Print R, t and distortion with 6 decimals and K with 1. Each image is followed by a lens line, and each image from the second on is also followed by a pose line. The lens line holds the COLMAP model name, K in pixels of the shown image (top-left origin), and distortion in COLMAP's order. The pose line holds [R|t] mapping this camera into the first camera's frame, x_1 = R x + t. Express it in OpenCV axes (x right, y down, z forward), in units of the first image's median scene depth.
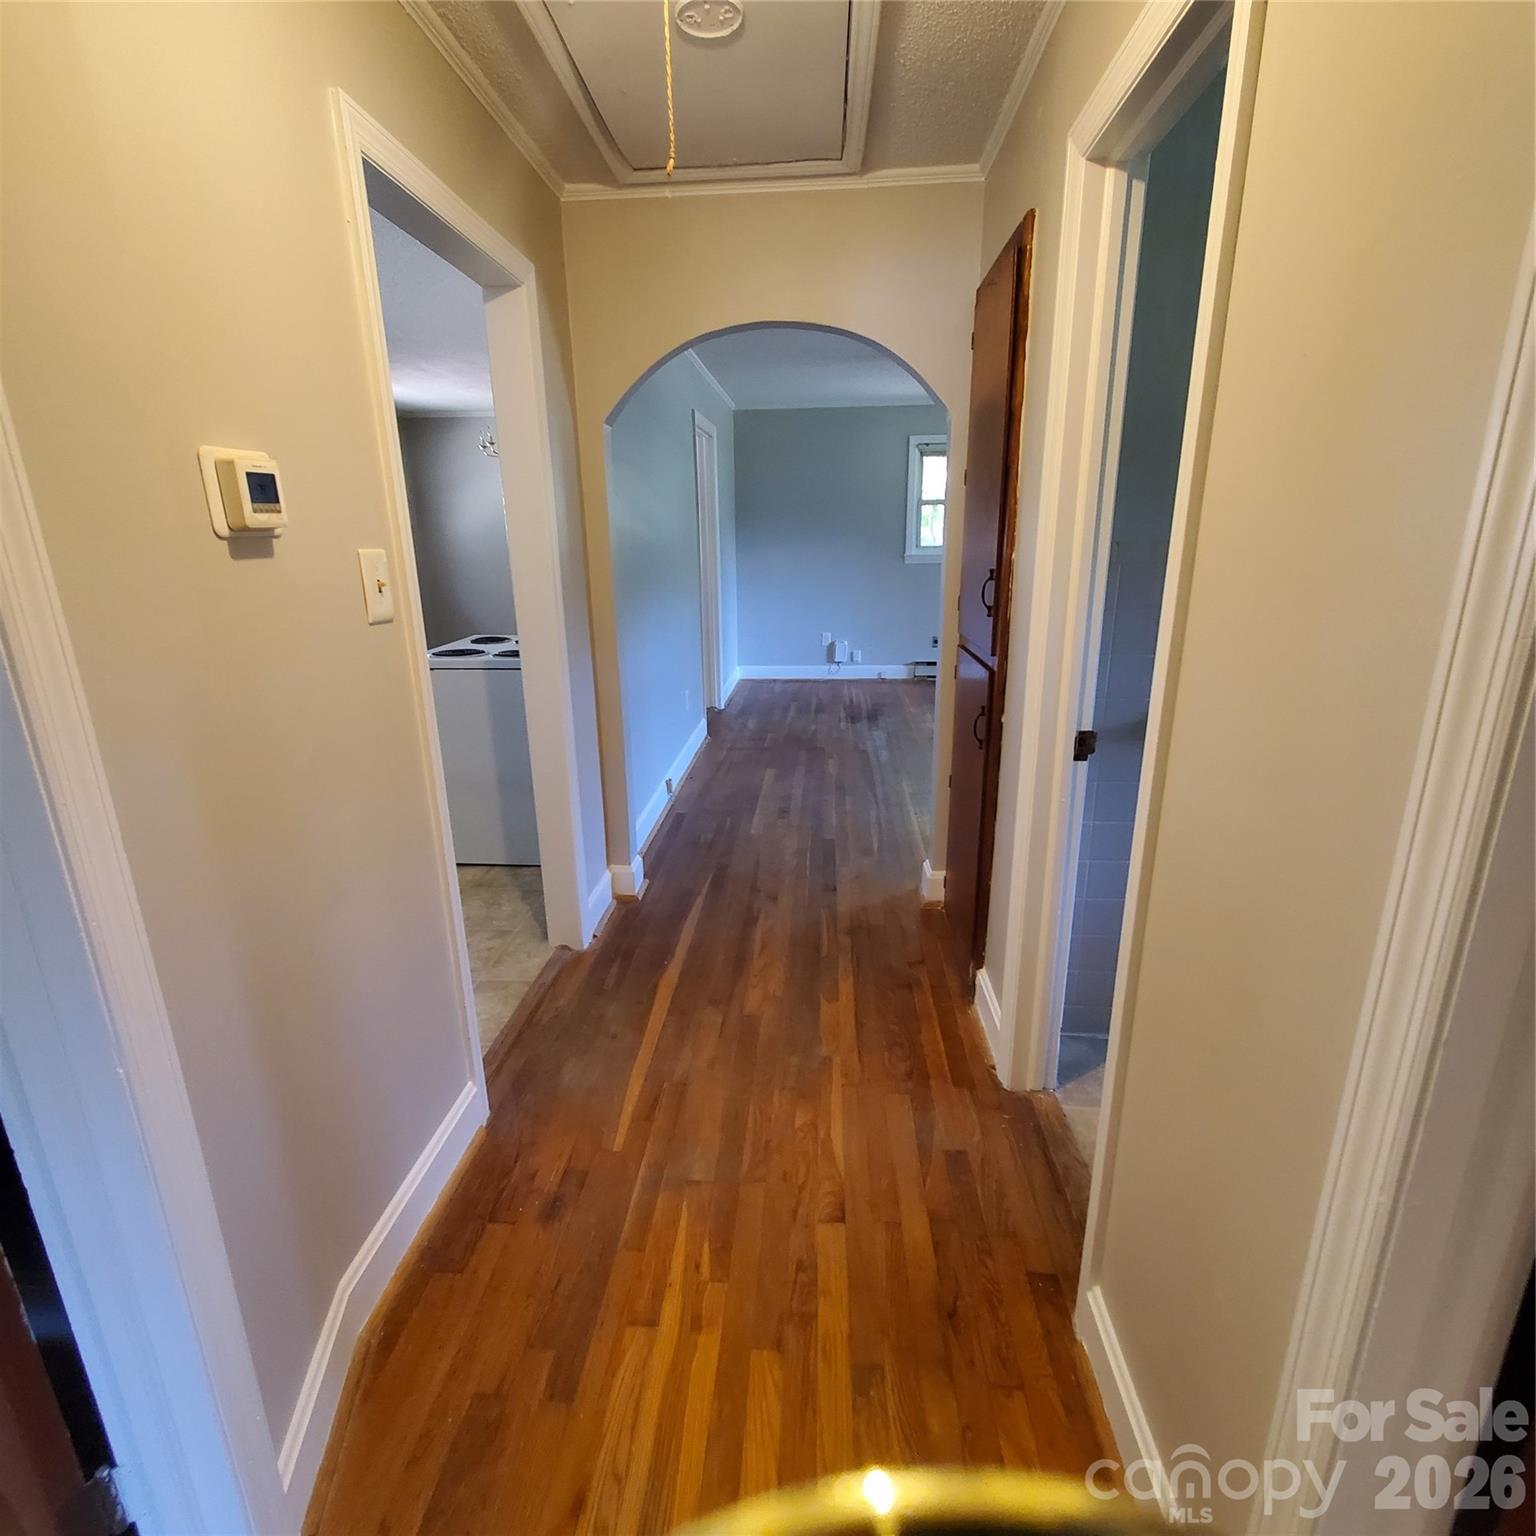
lens RADIAL K [[815.4, 0, 761.5], [0, 815.4, 765.8], [0, 0, 1]] dist [0.006041, 0.000182]
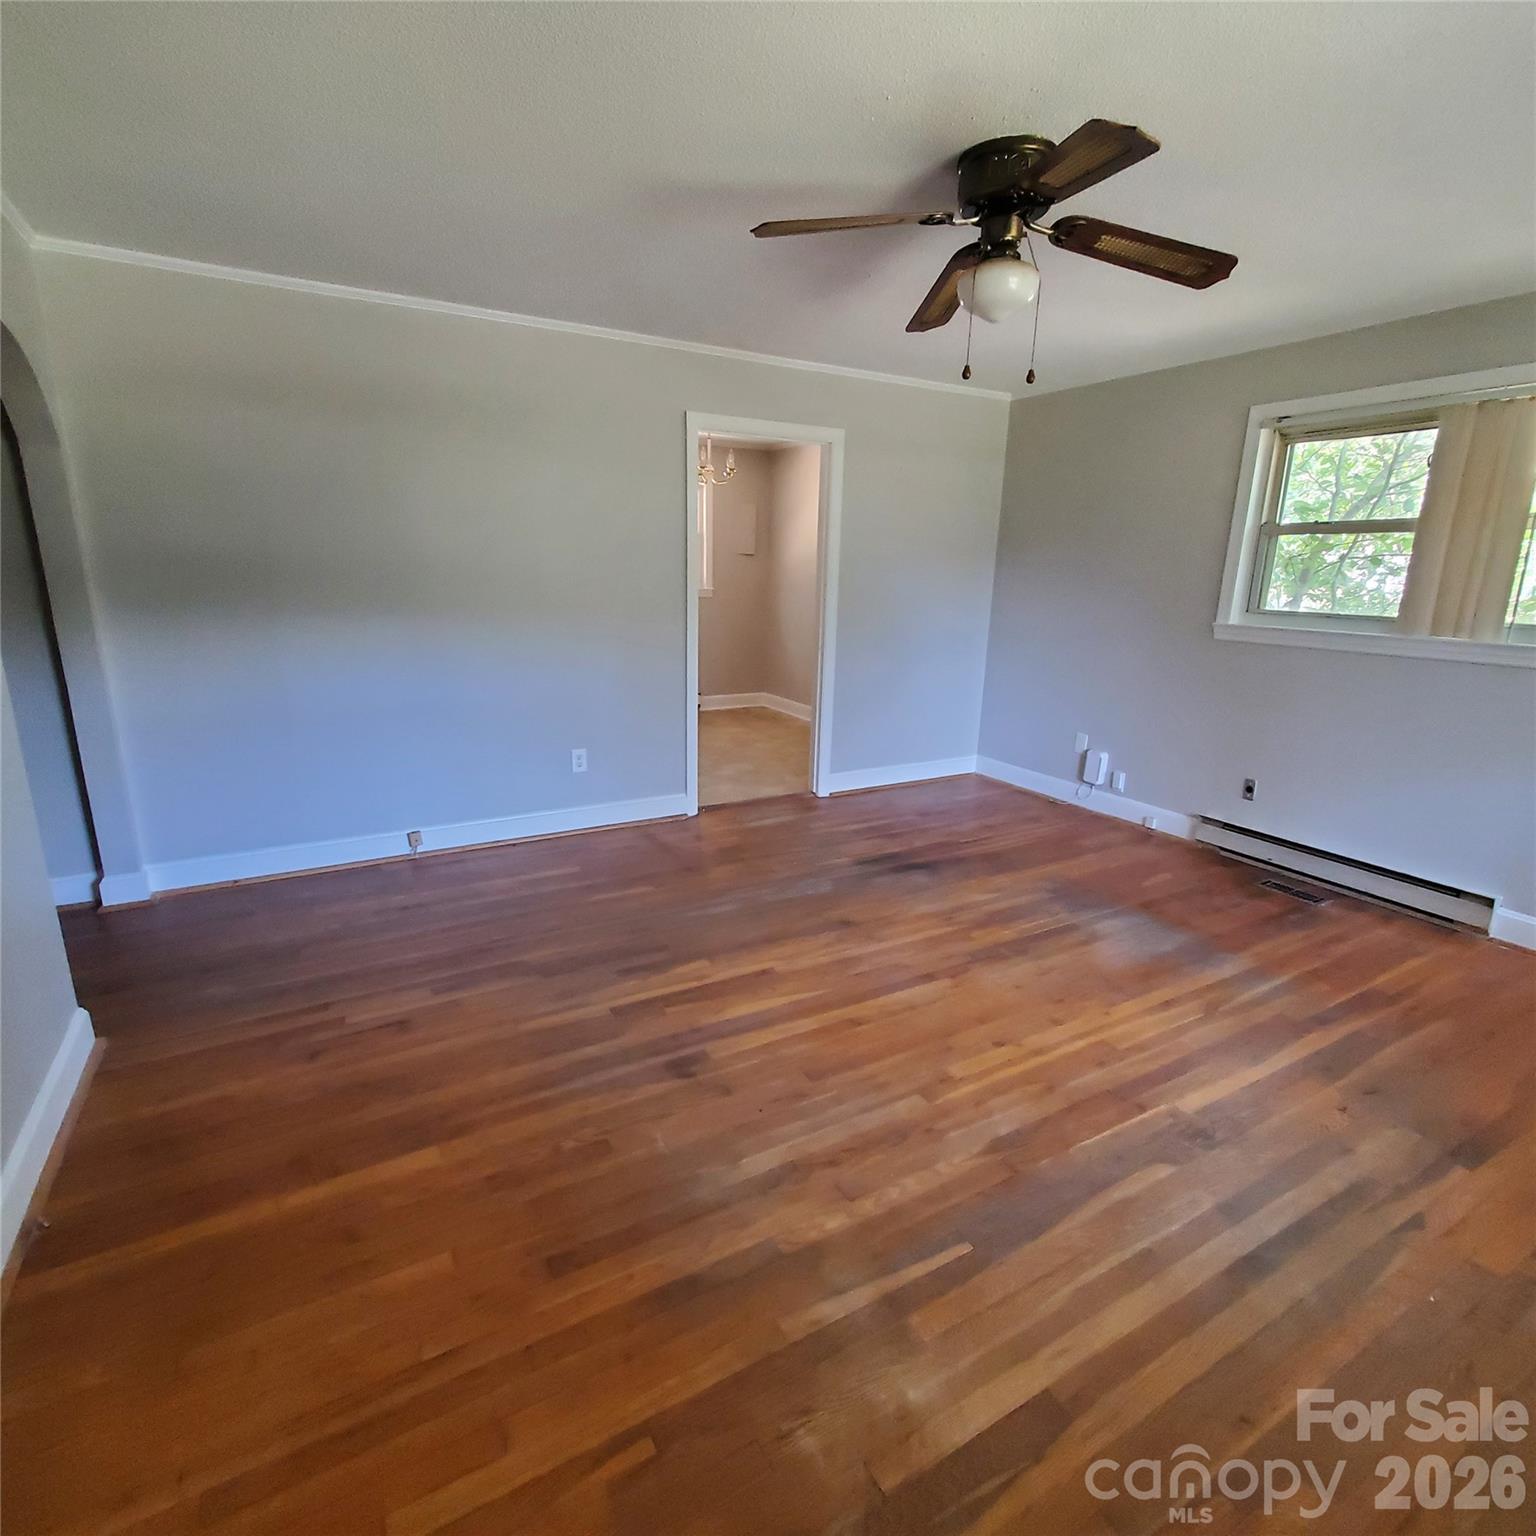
lens RADIAL K [[815.4, 0, 761.5], [0, 815.4, 765.8], [0, 0, 1]] dist [0.006041, 0.000182]
pose [[0.553049, 0.224639, -0.802293, 0.460164], [-0.259520, 0.961505, 0.090321, -0.132683], [0.791698, 0.158259, 0.590058, 0.434187]]
